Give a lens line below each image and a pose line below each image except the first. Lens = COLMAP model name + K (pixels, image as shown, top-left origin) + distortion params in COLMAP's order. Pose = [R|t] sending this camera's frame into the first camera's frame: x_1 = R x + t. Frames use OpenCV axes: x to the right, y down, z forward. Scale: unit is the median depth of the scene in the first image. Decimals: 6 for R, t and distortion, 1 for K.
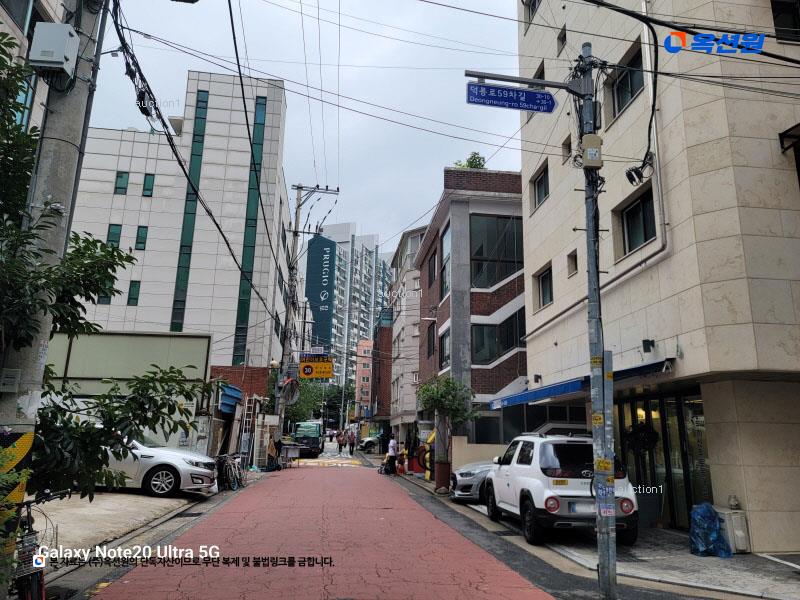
lens RADIAL K [[608.9, 0, 400.0], [0, 608.9, 300.0], [0, 0, 1]] dist [0.048927, 0.000431]
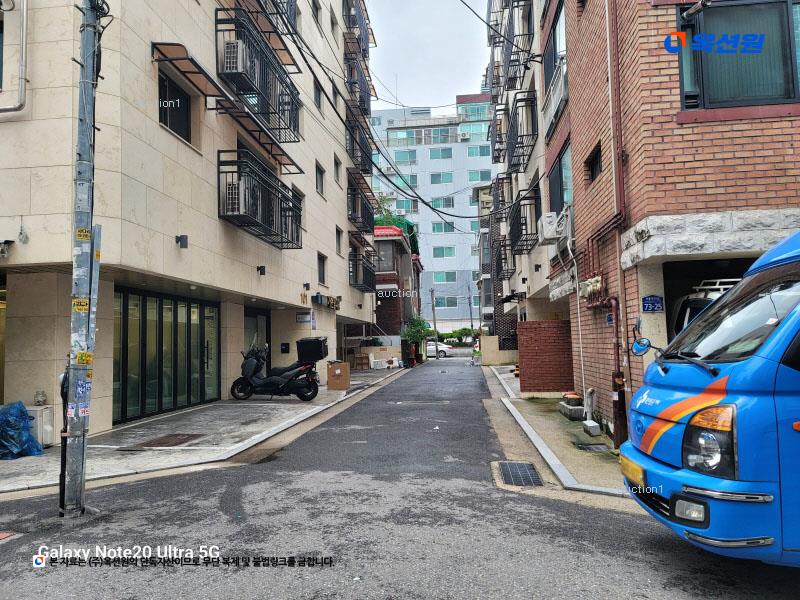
lens RADIAL K [[608.9, 0, 400.0], [0, 608.9, 300.0], [0, 0, 1]] dist [0.048927, 0.000431]
pose [[0.247298, 0.054725, 0.967393, -0.265840], [-0.199406, 0.979907, -0.004458, 0.076905], [-0.948199, -0.191801, 0.253241, 0.280275]]
